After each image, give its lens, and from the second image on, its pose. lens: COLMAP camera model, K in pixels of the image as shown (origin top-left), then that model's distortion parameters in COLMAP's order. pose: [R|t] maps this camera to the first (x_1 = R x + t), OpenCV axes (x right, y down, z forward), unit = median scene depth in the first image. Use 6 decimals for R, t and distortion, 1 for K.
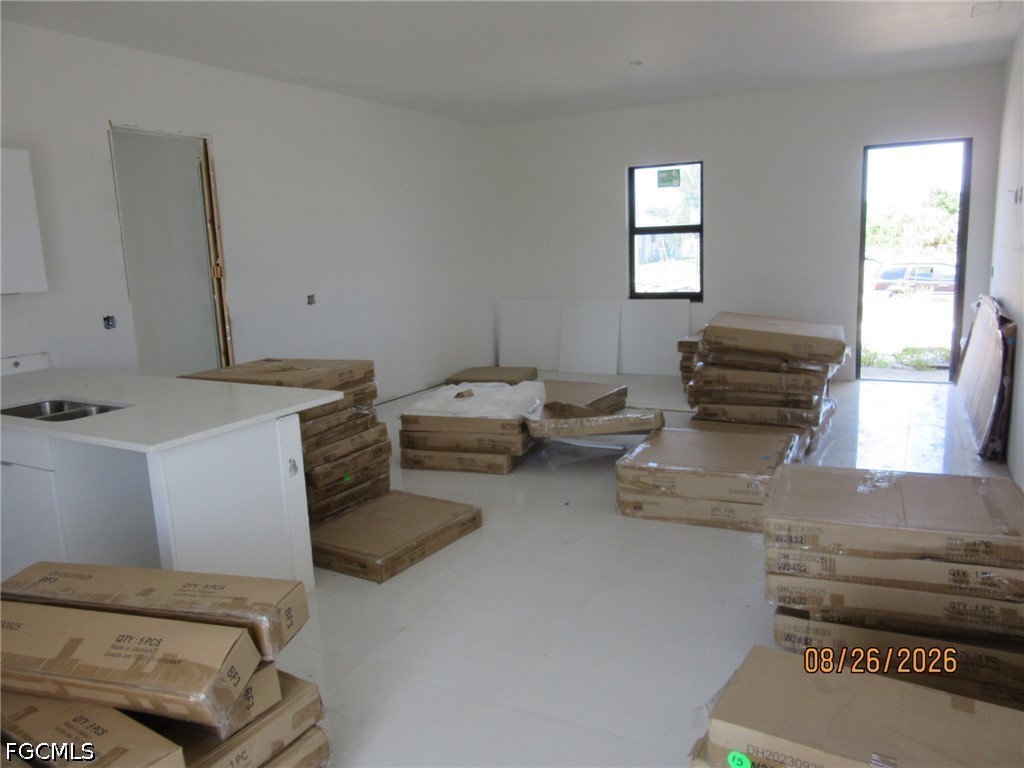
lens RADIAL K [[740.8, 0, 512.0], [0, 740.8, 384.0], [0, 0, 1]] dist [-0.003449, -0.003962]
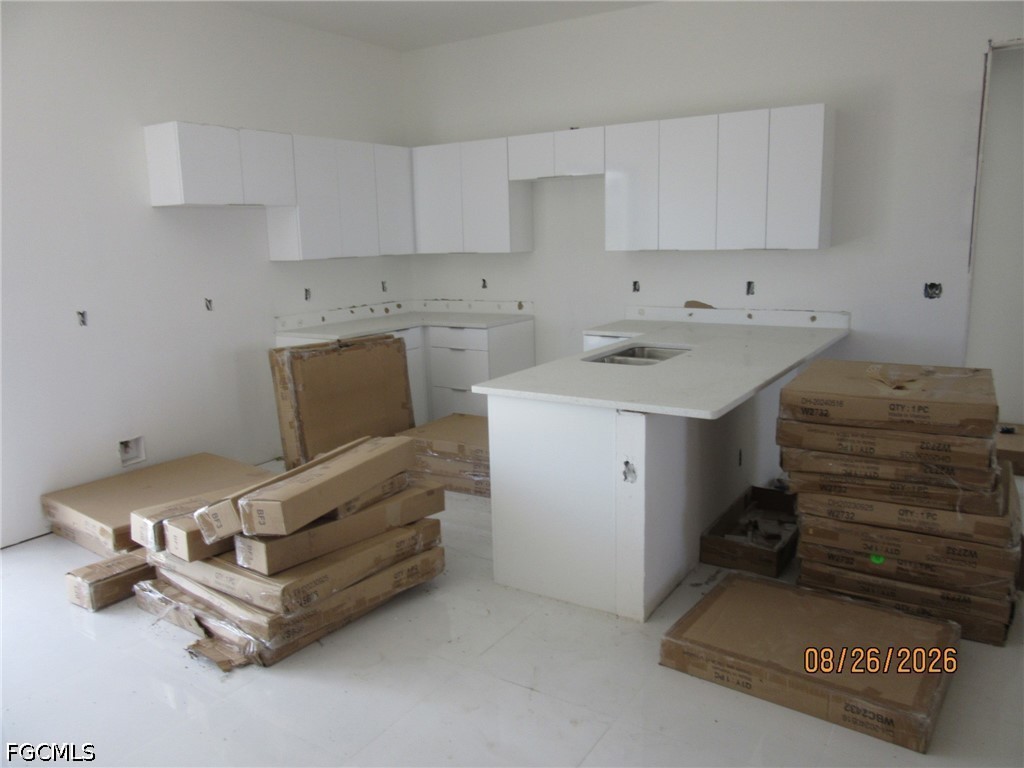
lens RADIAL K [[753.6, 0, 512.0], [0, 753.6, 384.0], [0, 0, 1]] dist [-0.006662, -0.003414]
pose [[-0.073567, 0.233736, -0.969513, 0.424201], [-0.148984, 0.958663, 0.242425, -0.140407], [0.986099, 0.162276, -0.035703, 0.681300]]
